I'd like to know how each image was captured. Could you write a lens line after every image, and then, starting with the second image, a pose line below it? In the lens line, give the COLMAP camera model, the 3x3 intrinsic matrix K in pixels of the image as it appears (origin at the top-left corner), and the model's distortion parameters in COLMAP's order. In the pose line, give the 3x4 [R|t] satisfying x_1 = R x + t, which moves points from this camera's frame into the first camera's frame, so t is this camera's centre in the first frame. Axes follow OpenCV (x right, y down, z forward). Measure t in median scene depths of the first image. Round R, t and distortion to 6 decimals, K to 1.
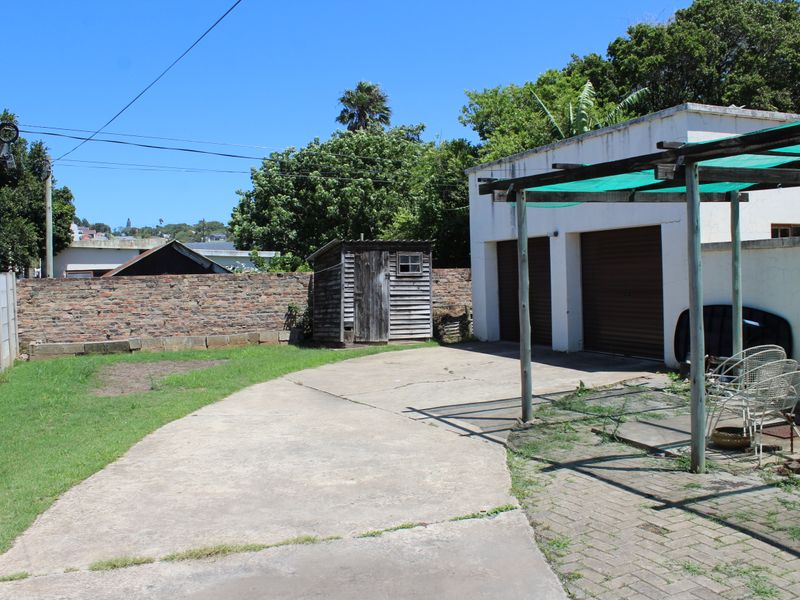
lens RADIAL K [[786.3, 0, 400.0], [0, 786.3, 300.0], [0, 0, 1]] dist [-0.182375, 0.166601]
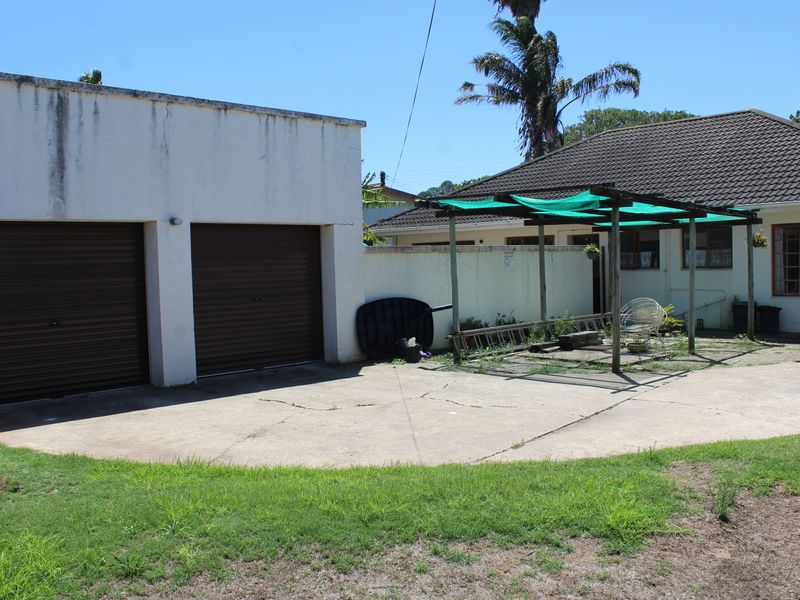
lens RADIAL K [[786.3, 0, 400.0], [0, 786.3, 300.0], [0, 0, 1]] dist [-0.182375, 0.166601]
pose [[-0.409124, 0.002638, 0.912475, -1.186398], [0.071543, 0.997010, 0.029195, -0.041027], [-0.909670, 0.077226, -0.408089, 2.464487]]
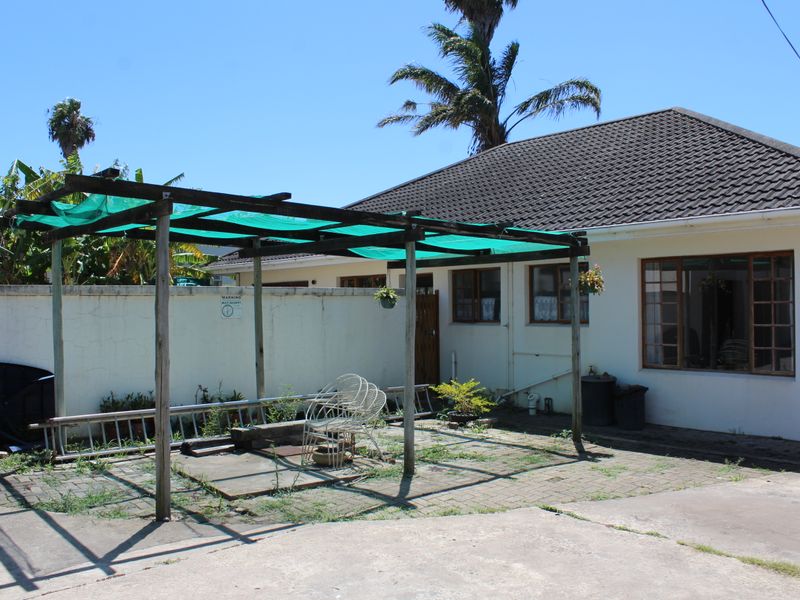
lens RADIAL K [[786.3, 0, 400.0], [0, 786.3, 300.0], [0, 0, 1]] dist [-0.182375, 0.166601]
pose [[-0.345793, 0.044733, 0.937244, -0.827459], [0.052349, 0.998227, -0.028329, -0.021579], [-0.936849, 0.039268, -0.347522, 1.480908]]
